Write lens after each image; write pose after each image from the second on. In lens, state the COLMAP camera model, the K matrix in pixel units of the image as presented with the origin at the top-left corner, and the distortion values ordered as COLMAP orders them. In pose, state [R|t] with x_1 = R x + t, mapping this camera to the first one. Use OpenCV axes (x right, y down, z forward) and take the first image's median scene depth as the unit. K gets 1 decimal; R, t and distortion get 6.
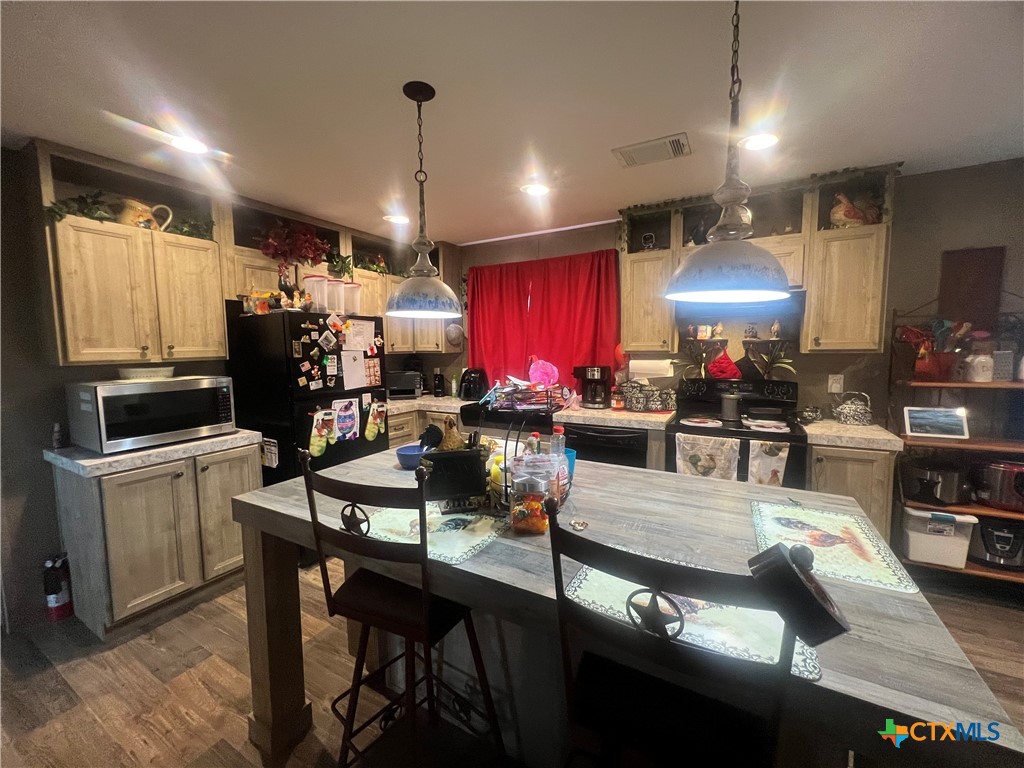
lens RADIAL K [[408.5, 0, 509.9], [0, 408.5, 382.0], [0, 0, 1]] dist [-0.004751, 0.000743]
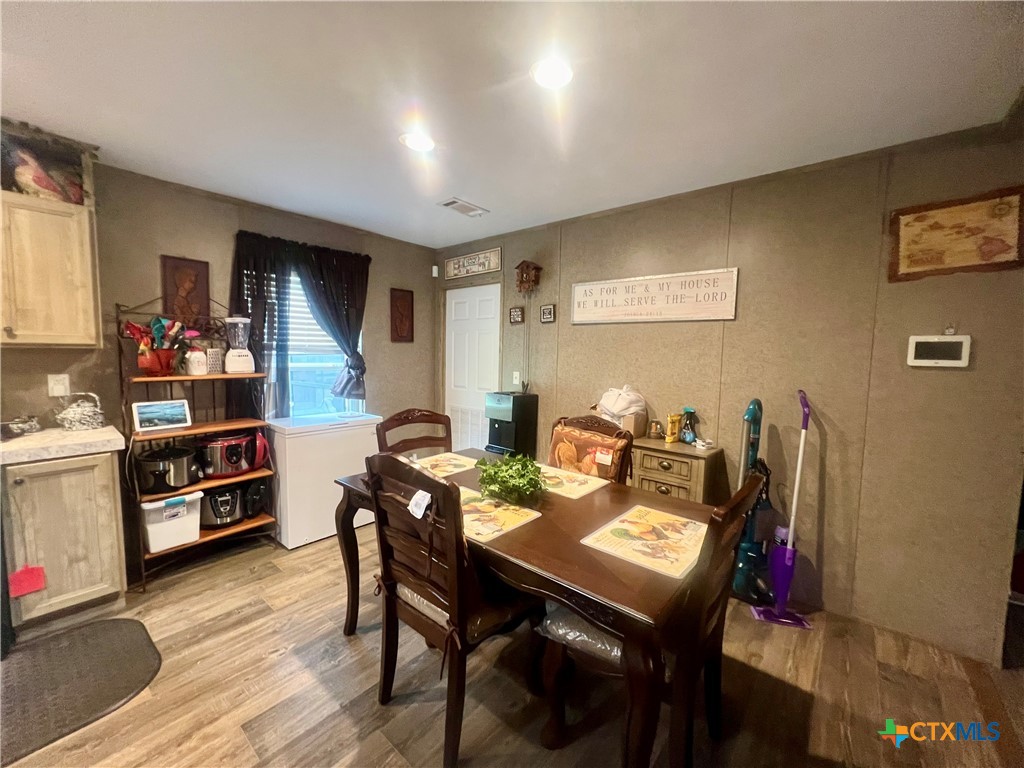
lens RADIAL K [[408.1, 0, 508.6], [0, 408.1, 383.2], [0, 0, 1]] dist [-0.003031, 0.000333]
pose [[0.191858, -0.060674, 0.979545, 0.173652], [0.066600, 0.996591, 0.048686, 0.023606], [-0.979160, 0.055897, 0.195245, -0.083352]]
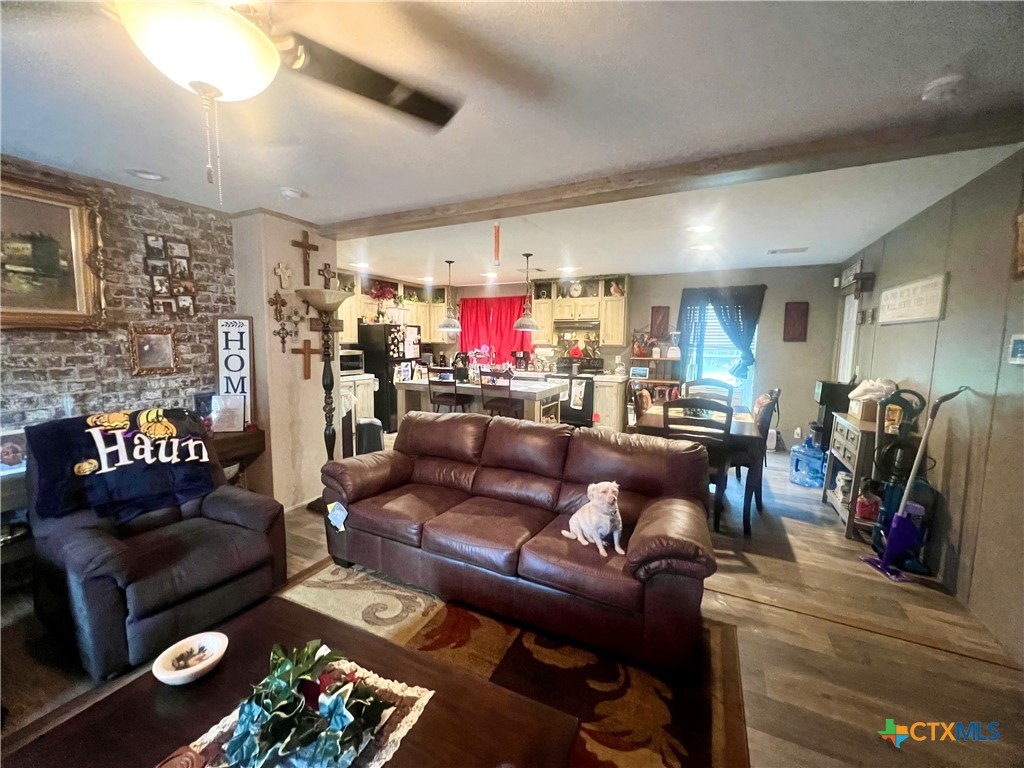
lens RADIAL K [[408.1, 0, 509.7], [0, 408.1, 381.8], [0, 0, 1]] dist [-0.003031, 0.000333]
pose [[0.998816, 0.017526, 0.045377, 0.080707], [-0.018134, 0.999751, 0.013029, 0.127178], [-0.045137, -0.013836, 0.998885, -1.488360]]
